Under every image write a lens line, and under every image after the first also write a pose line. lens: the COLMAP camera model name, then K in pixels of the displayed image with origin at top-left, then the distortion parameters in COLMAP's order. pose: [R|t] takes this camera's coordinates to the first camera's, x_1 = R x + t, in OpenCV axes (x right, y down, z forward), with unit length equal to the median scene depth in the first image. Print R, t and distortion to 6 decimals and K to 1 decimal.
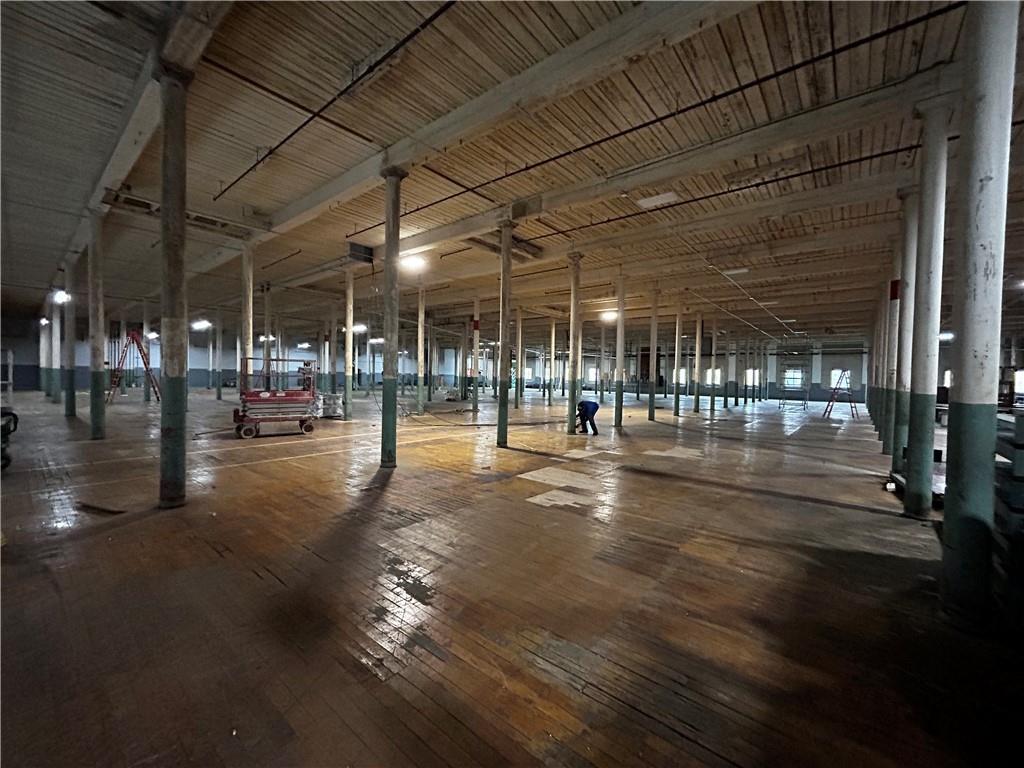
lens RADIAL K [[414.0, 0, 512.2], [0, 414.0, 381.8], [0, 0, 1]] dist [-0.001387, -0.000123]
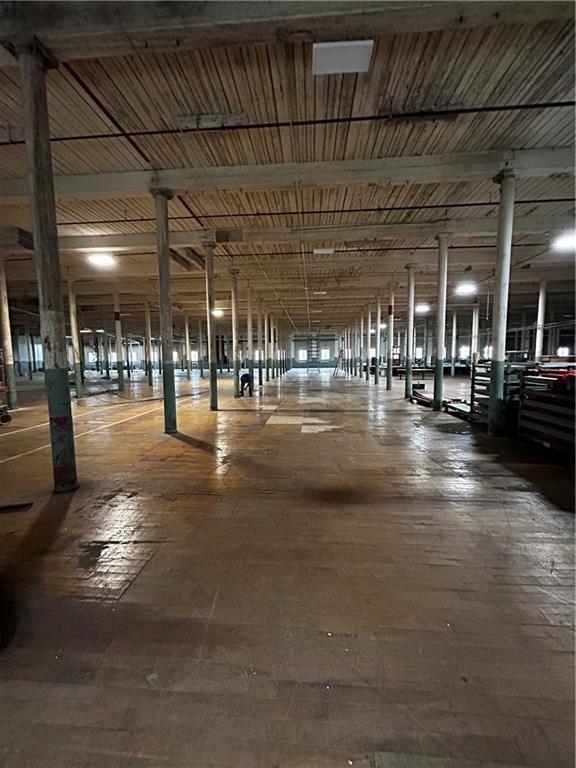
lens RADIAL K [[310.5, 0, 287.7], [0, 310.5, 381.3], [0, 0, 1]] dist [-0.001387, -0.000123]
pose [[0.815584, -0.076288, 0.573588, -0.329882], [0.038357, 0.996218, 0.077960, -0.007130], [-0.577366, -0.041582, 0.815426, 0.014439]]
